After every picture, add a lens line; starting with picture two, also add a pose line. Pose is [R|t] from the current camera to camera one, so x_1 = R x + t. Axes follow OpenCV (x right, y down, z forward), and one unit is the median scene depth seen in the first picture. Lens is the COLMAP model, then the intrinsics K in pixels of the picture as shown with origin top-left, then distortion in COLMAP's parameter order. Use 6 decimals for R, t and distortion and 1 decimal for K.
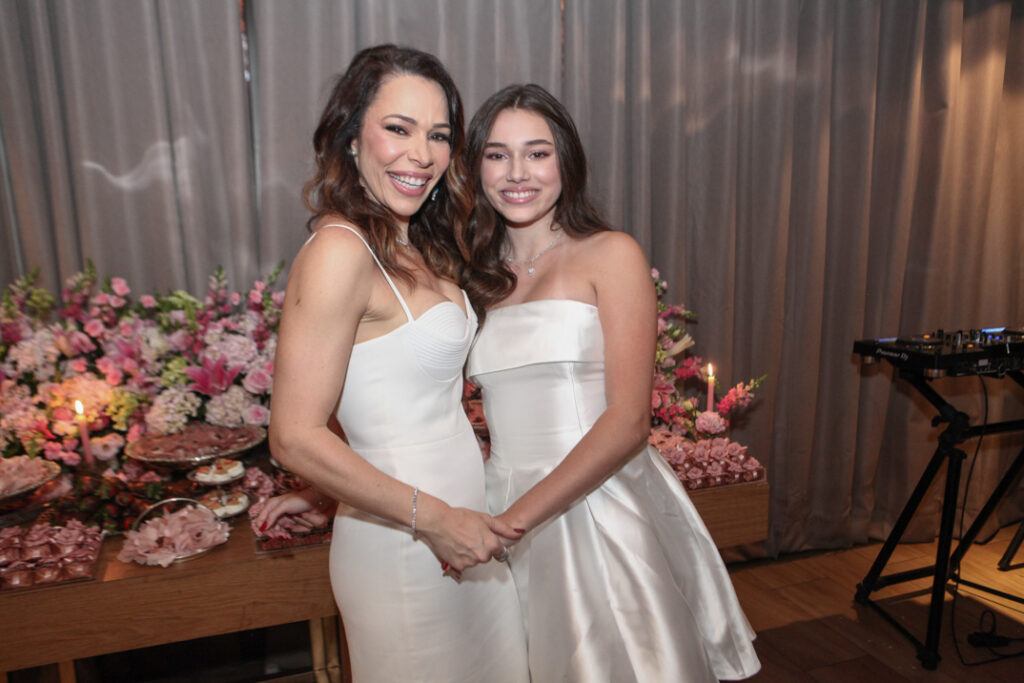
lens RADIAL K [[879.8, 0, 525.4], [0, 879.8, 328.3], [0, 0, 1]] dist [-0.065560, 0.078354]
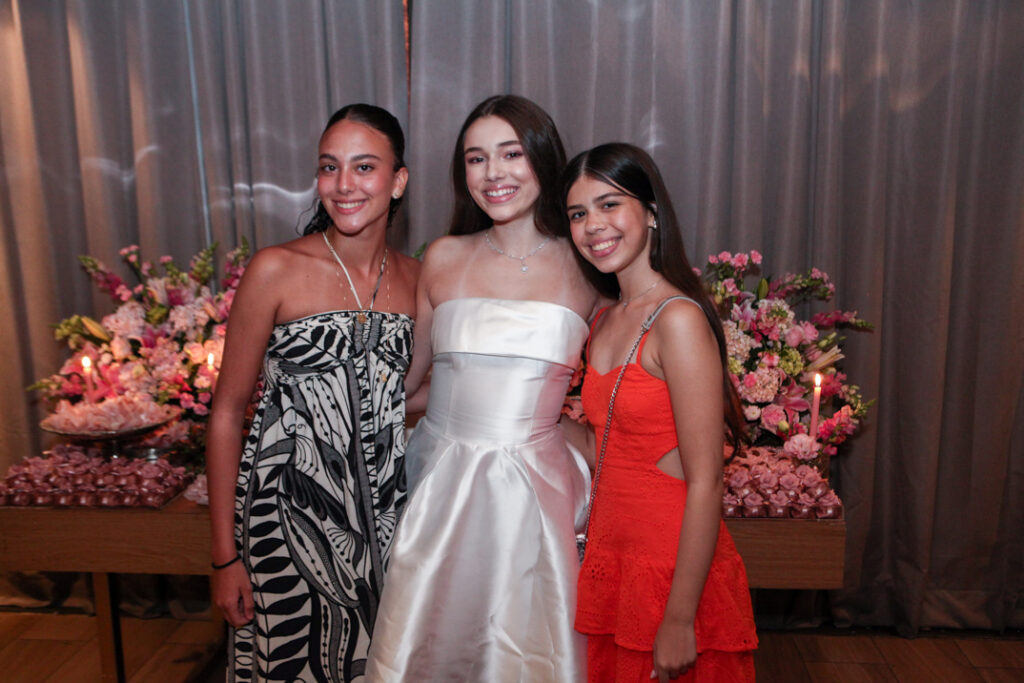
lens RADIAL K [[999.2, 0, 523.7], [0, 999.2, 312.1], [0, 0, 1]] dist [-0.036472, 0.000000]
pose [[0.907553, 0.066117, -0.414700, 0.372947], [-0.064273, 0.997762, 0.018419, -0.028666], [0.414990, 0.009938, 0.909772, -0.025822]]
